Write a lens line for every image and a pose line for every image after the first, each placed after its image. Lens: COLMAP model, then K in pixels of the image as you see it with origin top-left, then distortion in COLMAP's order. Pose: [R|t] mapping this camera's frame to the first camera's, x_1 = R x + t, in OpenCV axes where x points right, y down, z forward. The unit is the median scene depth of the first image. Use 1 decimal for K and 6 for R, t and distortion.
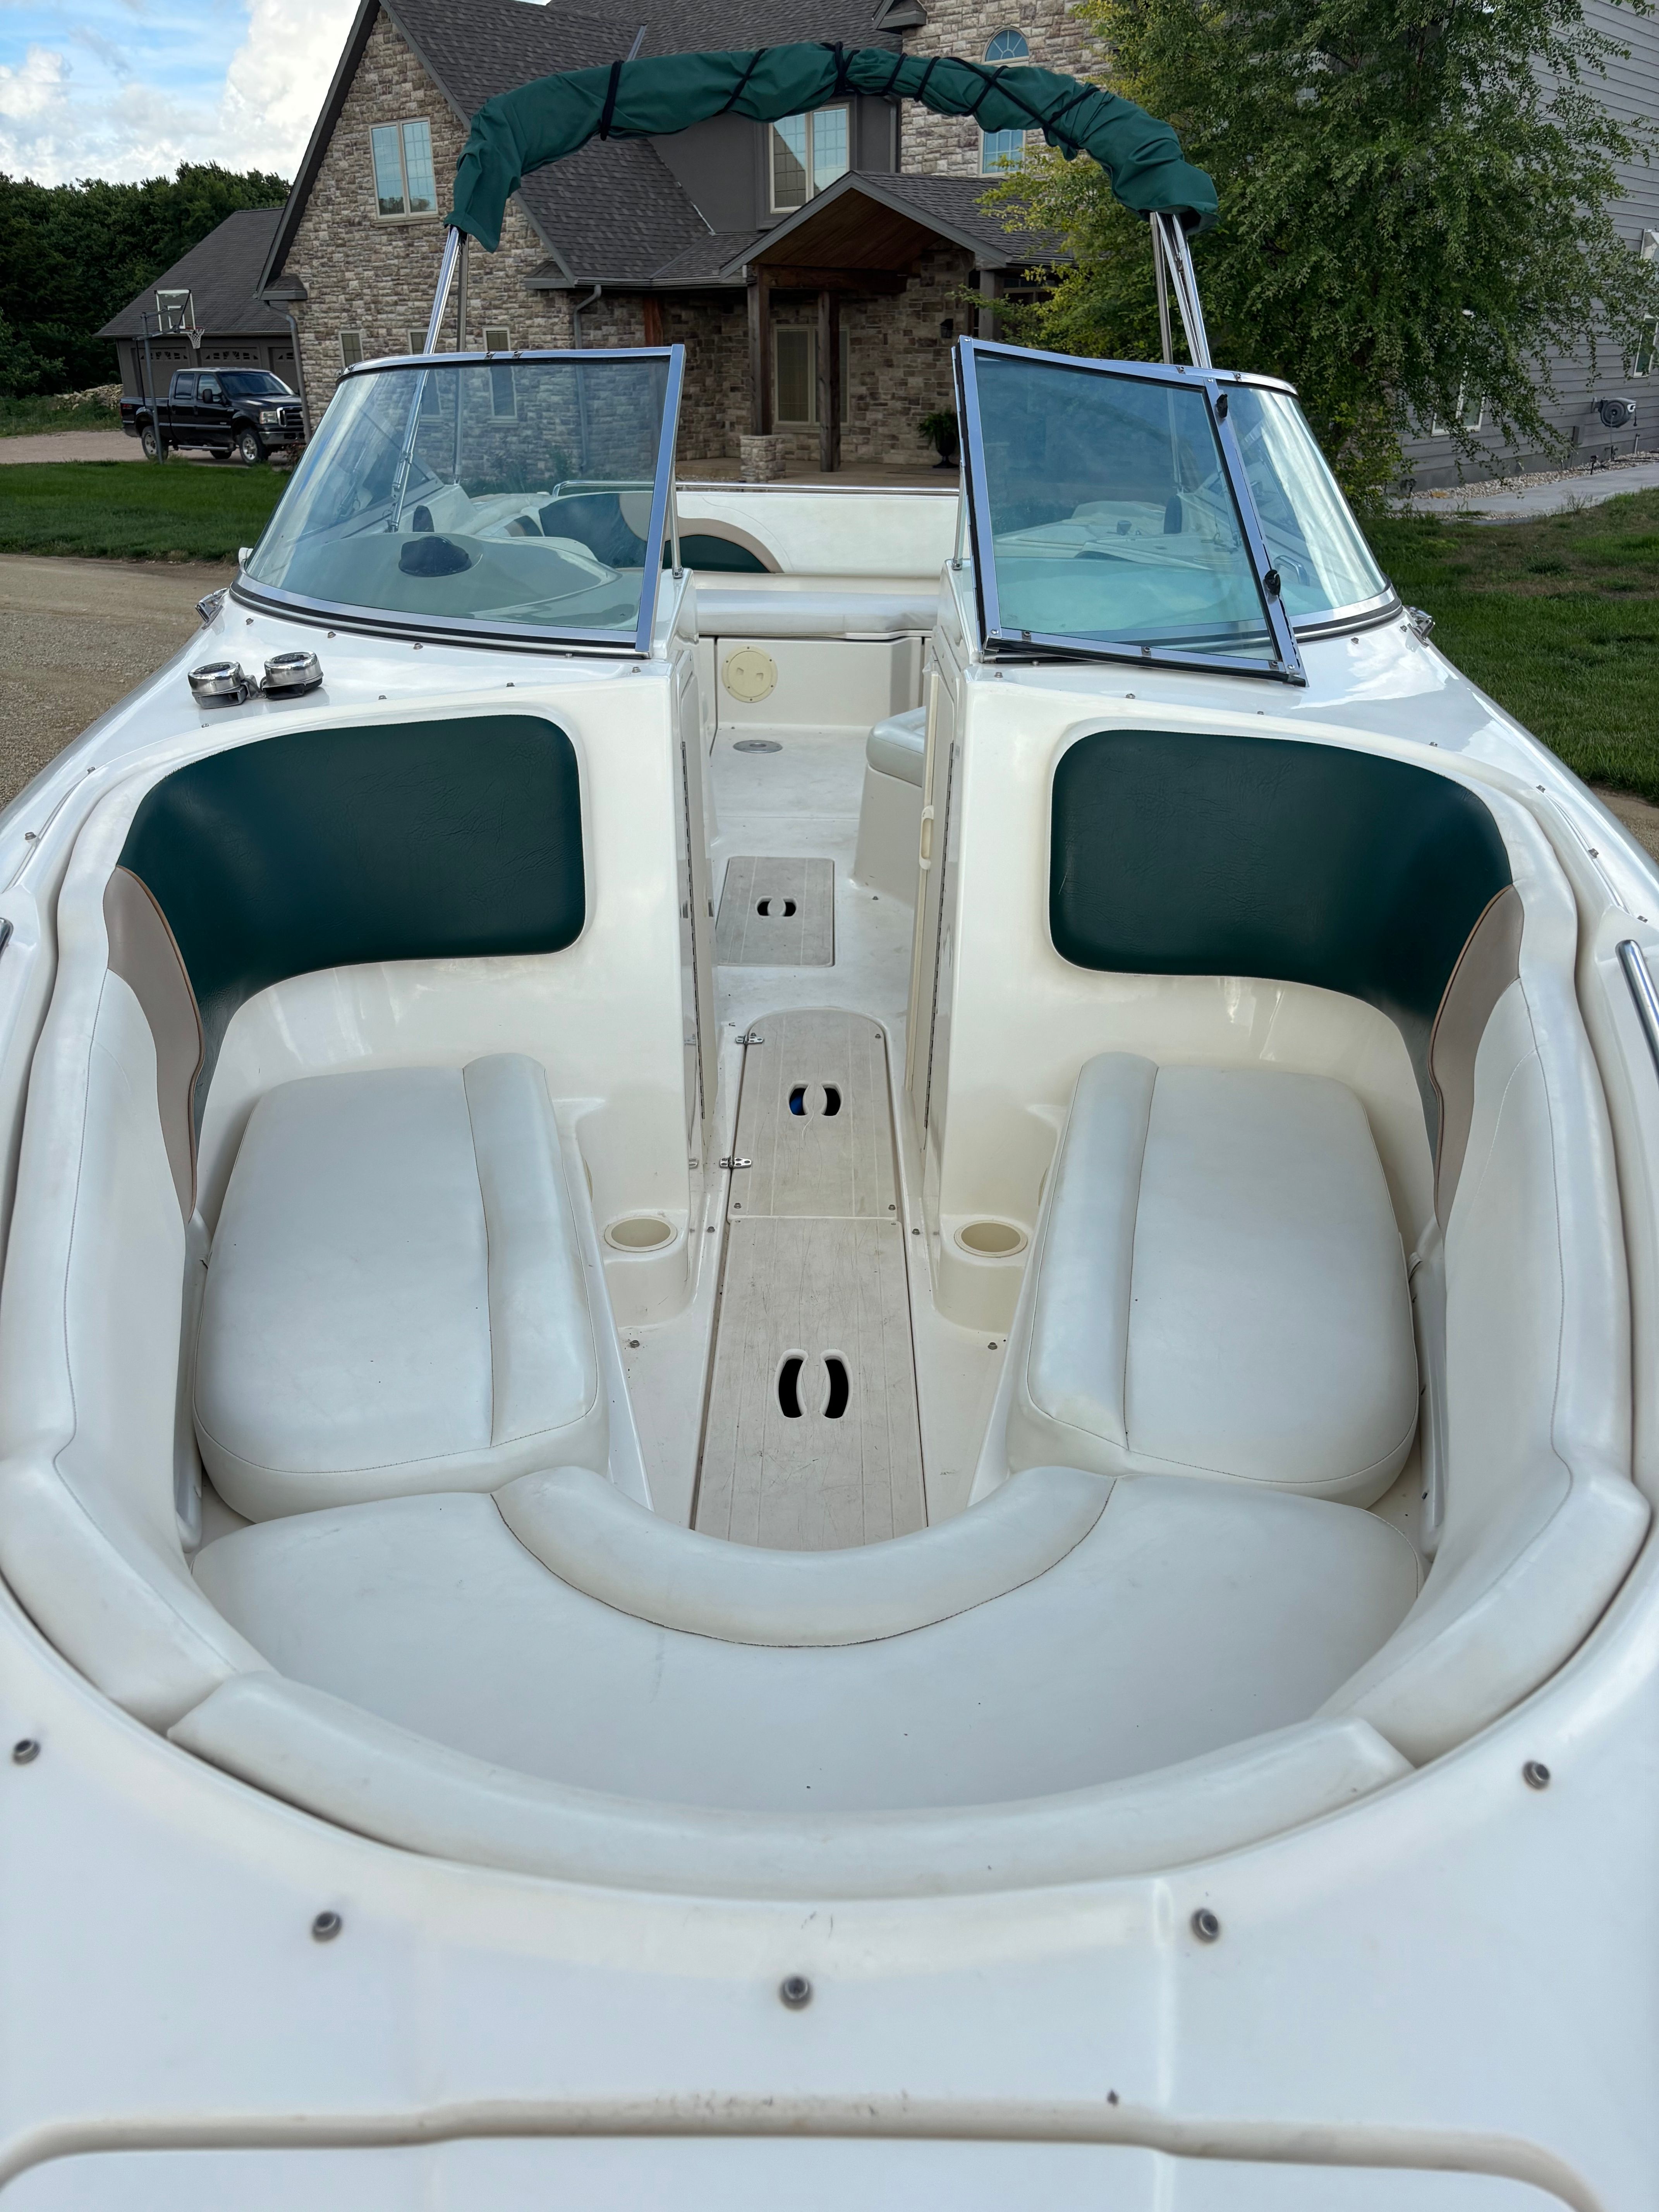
lens RADIAL K [[1816.6, 0, 815.0], [0, 1816.6, 1106.6], [0, 0, 1]] dist [0.008039, 0.093500]
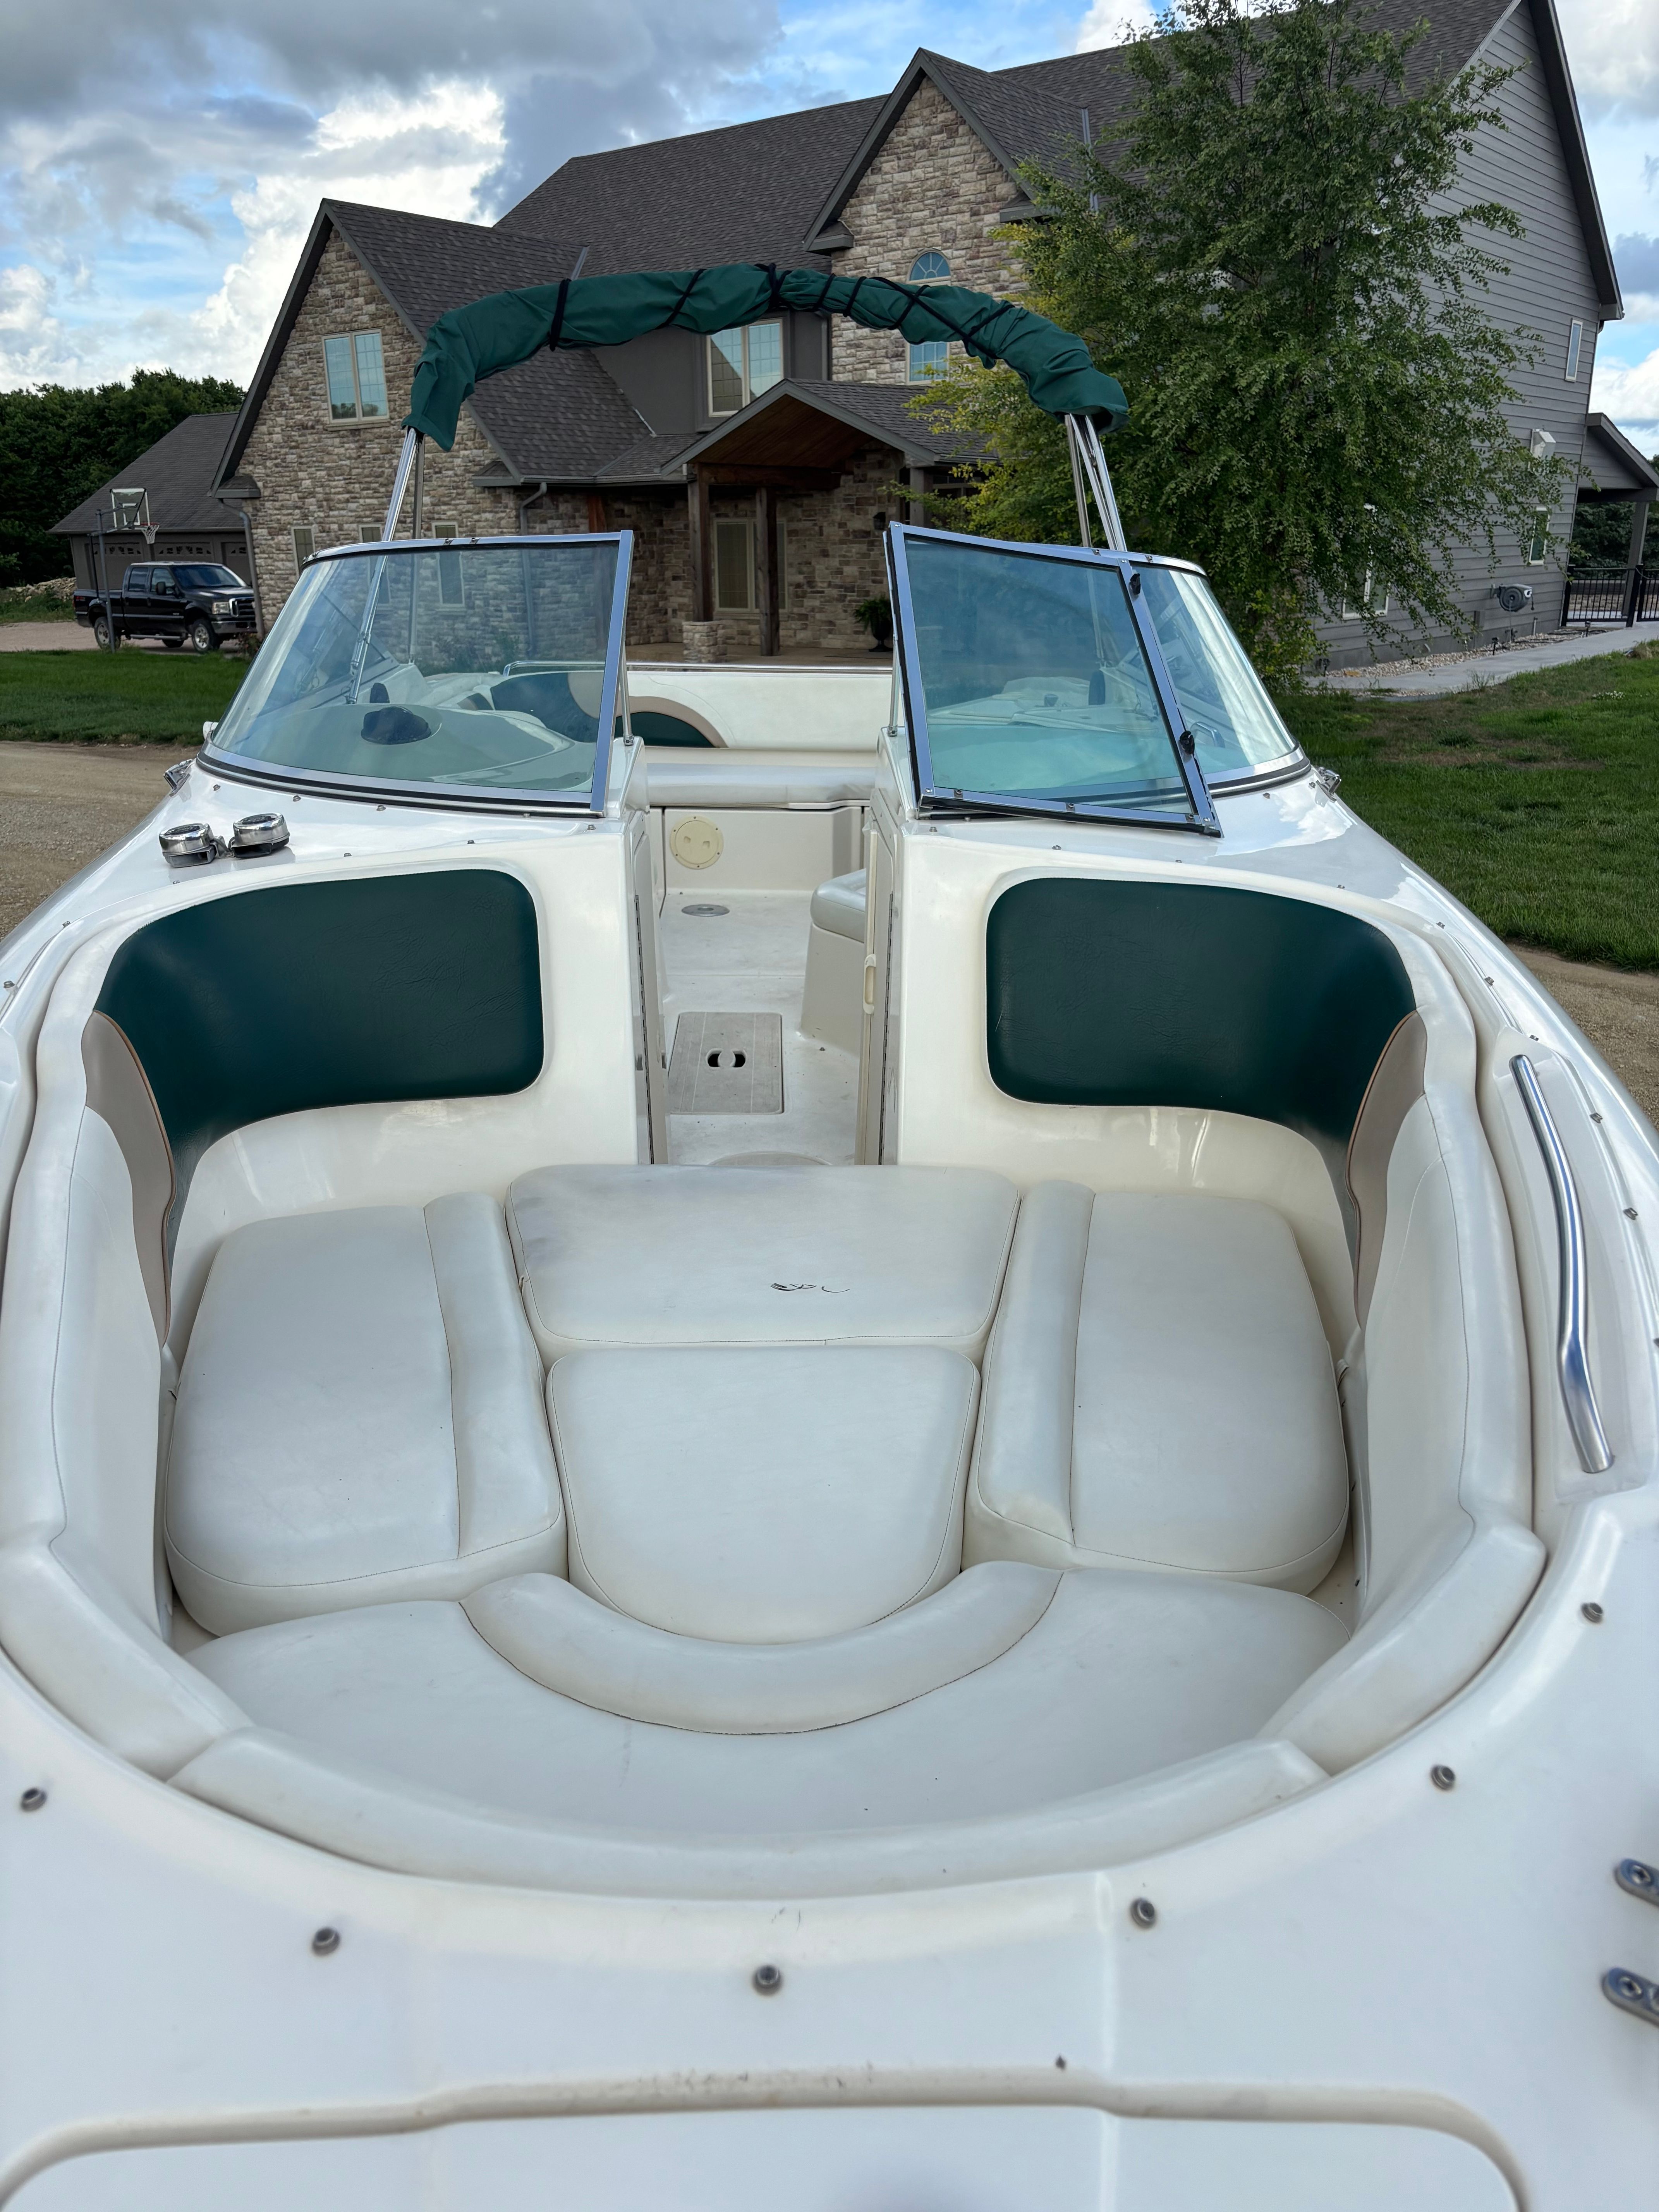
lens RADIAL K [[1813.7, 0, 829.5], [0, 1813.7, 1106.0], [0, 0, 1]] dist [-0.000240, 0.125431]
pose [[0.999192, -0.015974, 0.036892, -0.000159], [0.019297, 0.995616, -0.091527, 0.002027], [-0.035268, 0.092165, 0.995119, -0.003549]]
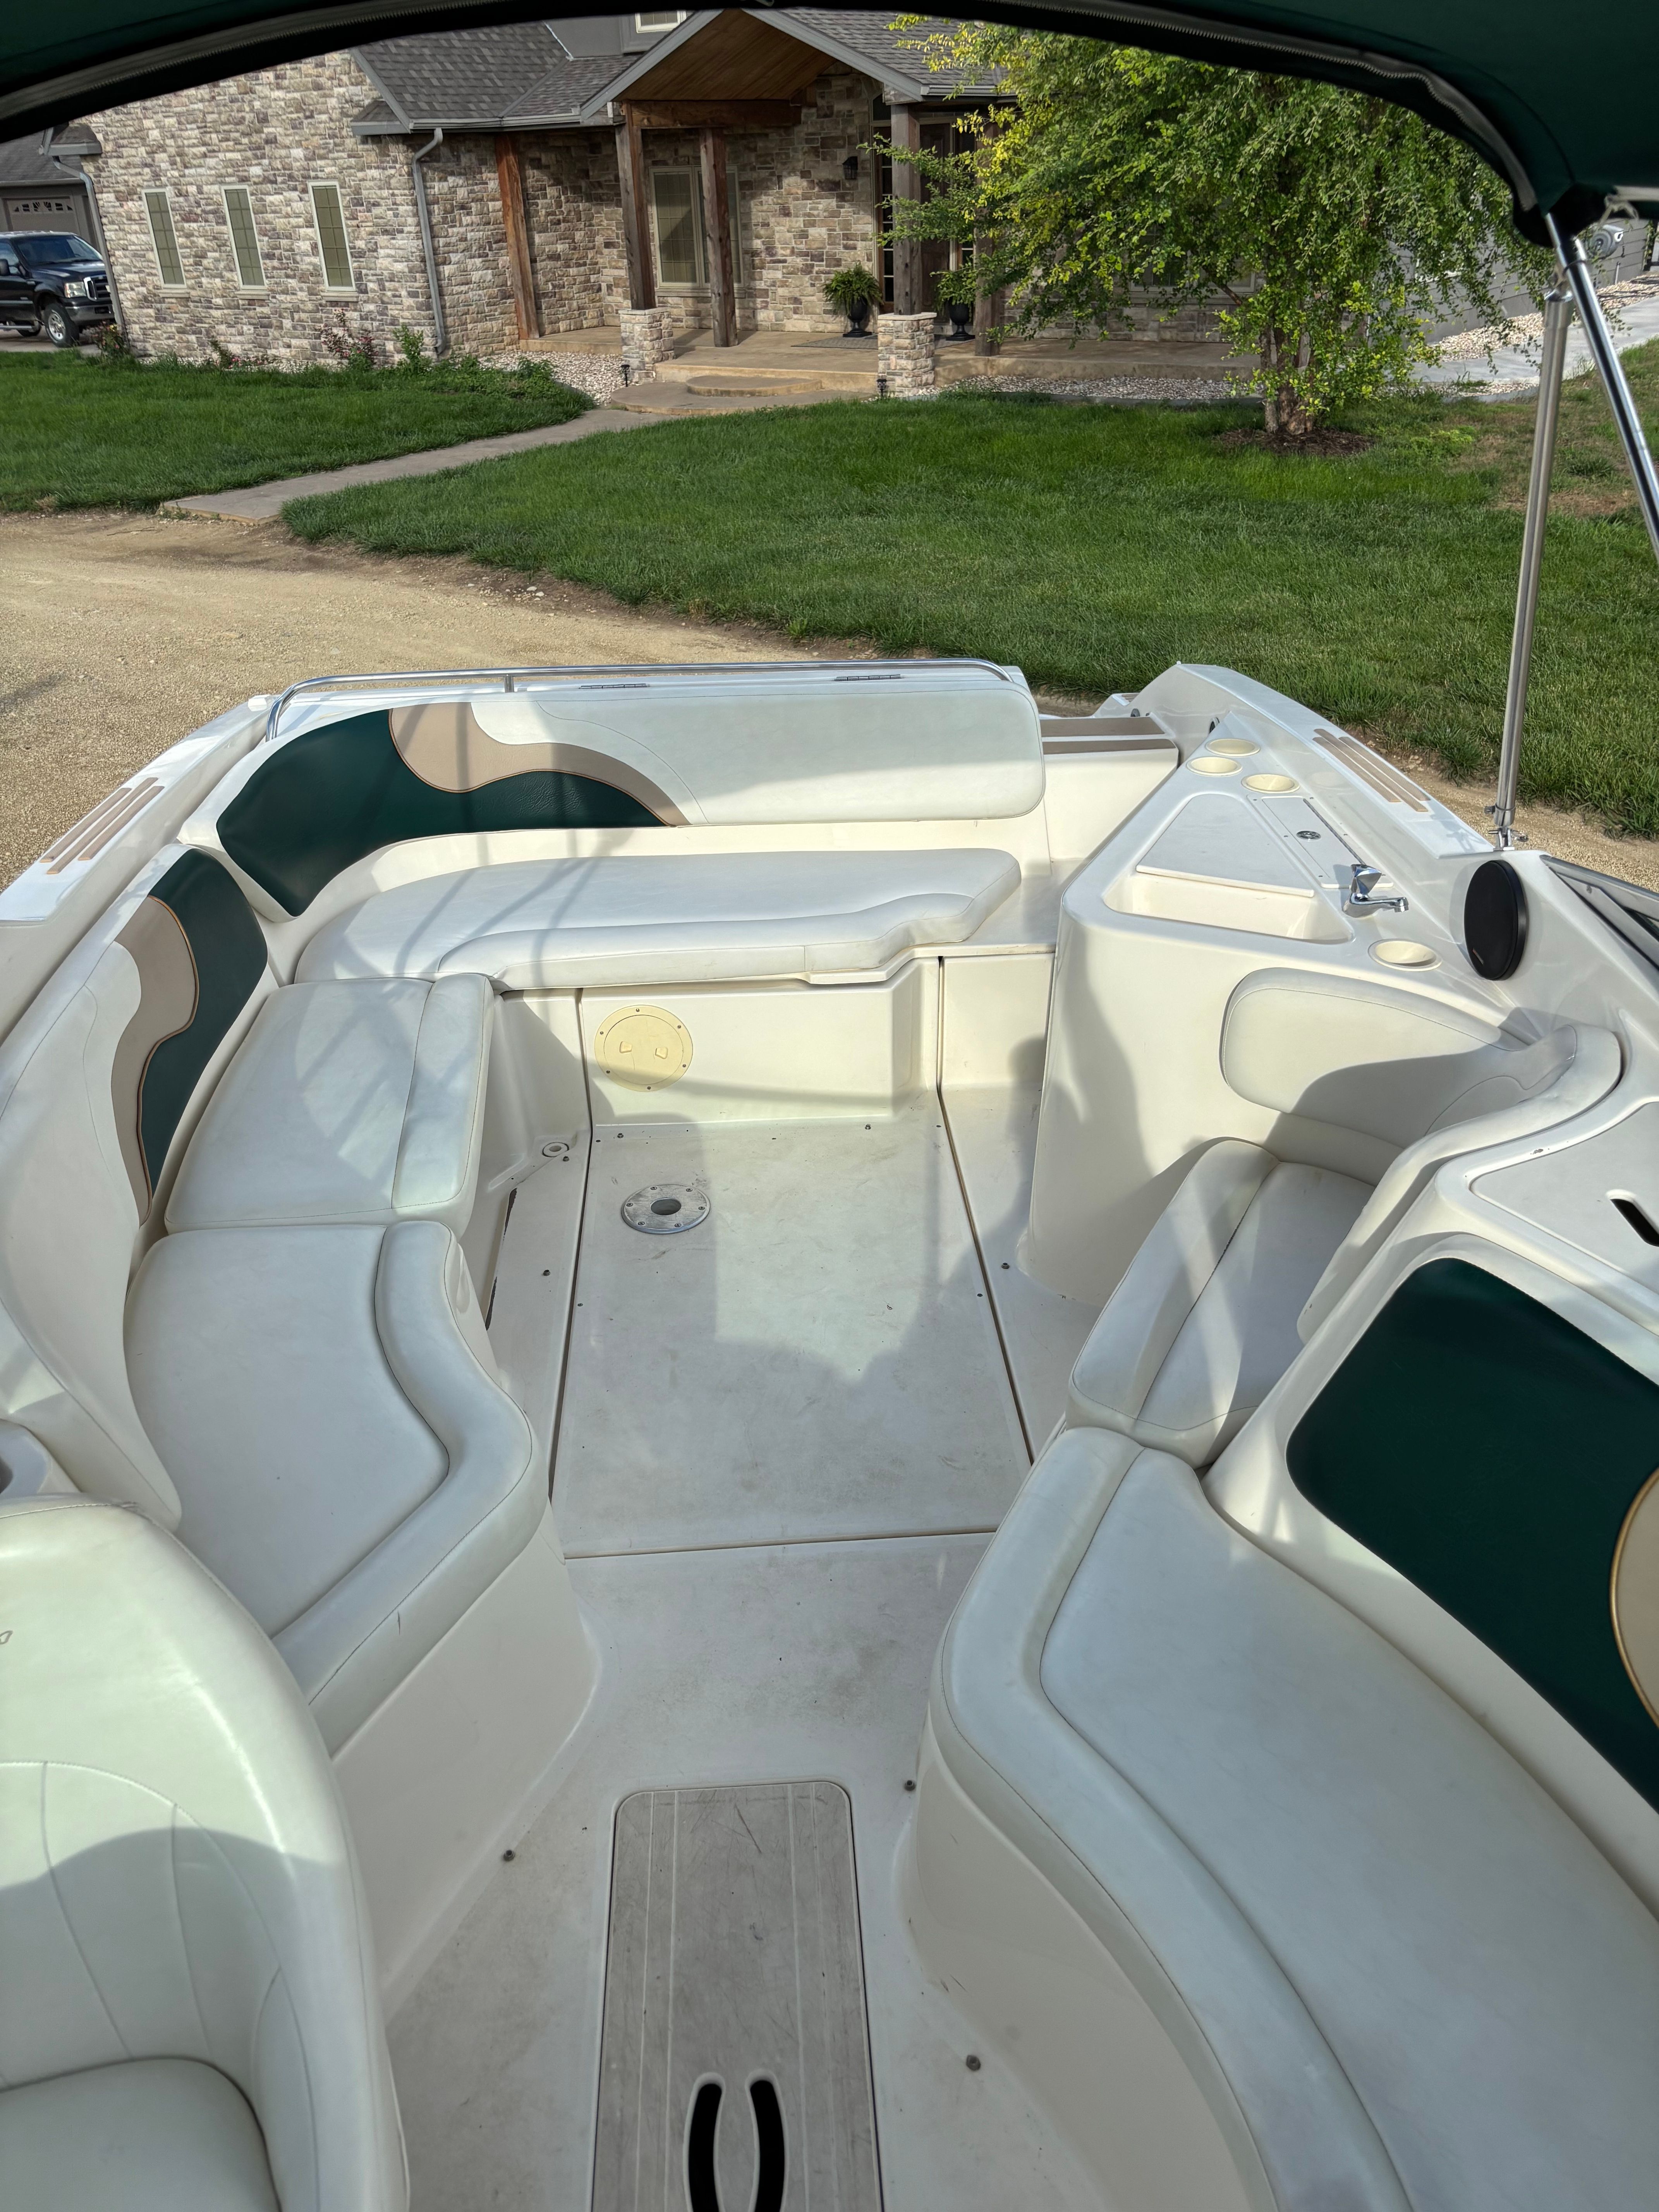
lens RADIAL K [[1769.5, 0, 841.0], [0, 1769.5, 1102.1], [0, 0, 1]] dist [0.105090, -0.128153]
pose [[0.997015, -0.059480, 0.049222, -0.000641], [0.054611, 0.993981, 0.094967, -0.094672], [-0.054575, -0.091995, 0.994263, 0.155112]]
